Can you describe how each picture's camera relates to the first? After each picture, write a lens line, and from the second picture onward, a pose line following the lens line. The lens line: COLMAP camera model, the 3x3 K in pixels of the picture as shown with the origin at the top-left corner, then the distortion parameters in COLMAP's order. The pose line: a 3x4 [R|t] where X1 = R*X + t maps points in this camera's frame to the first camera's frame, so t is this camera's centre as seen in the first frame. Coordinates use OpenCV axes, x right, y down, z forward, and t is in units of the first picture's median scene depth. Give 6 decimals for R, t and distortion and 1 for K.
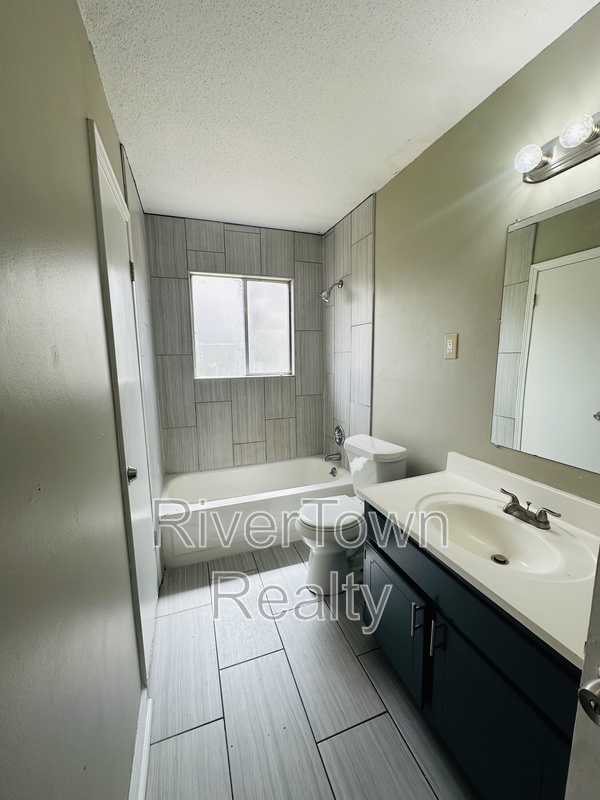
lens RADIAL K [[319.1, 0, 300.4], [0, 319.1, 399.8], [0, 0, 1]] dist [-0.004101, 0.000228]
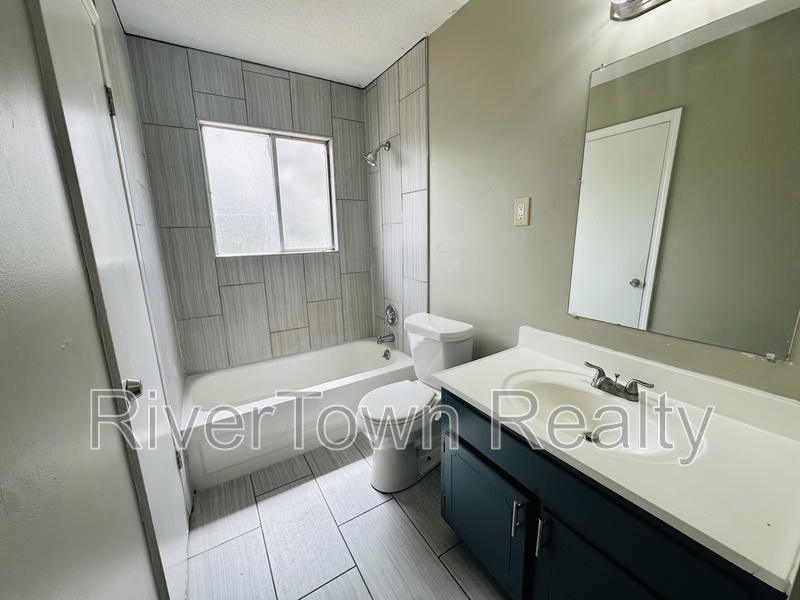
lens RADIAL K [[319.1, 0, 399.9], [0, 319.1, 299.9], [0, 0, 1]] dist [-0.004101, 0.000228]
pose [[0.977625, -0.049683, 0.204405, -0.055560], [0.036680, 0.997084, 0.066921, 0.008071], [-0.207134, -0.057926, 0.976596, 0.128553]]
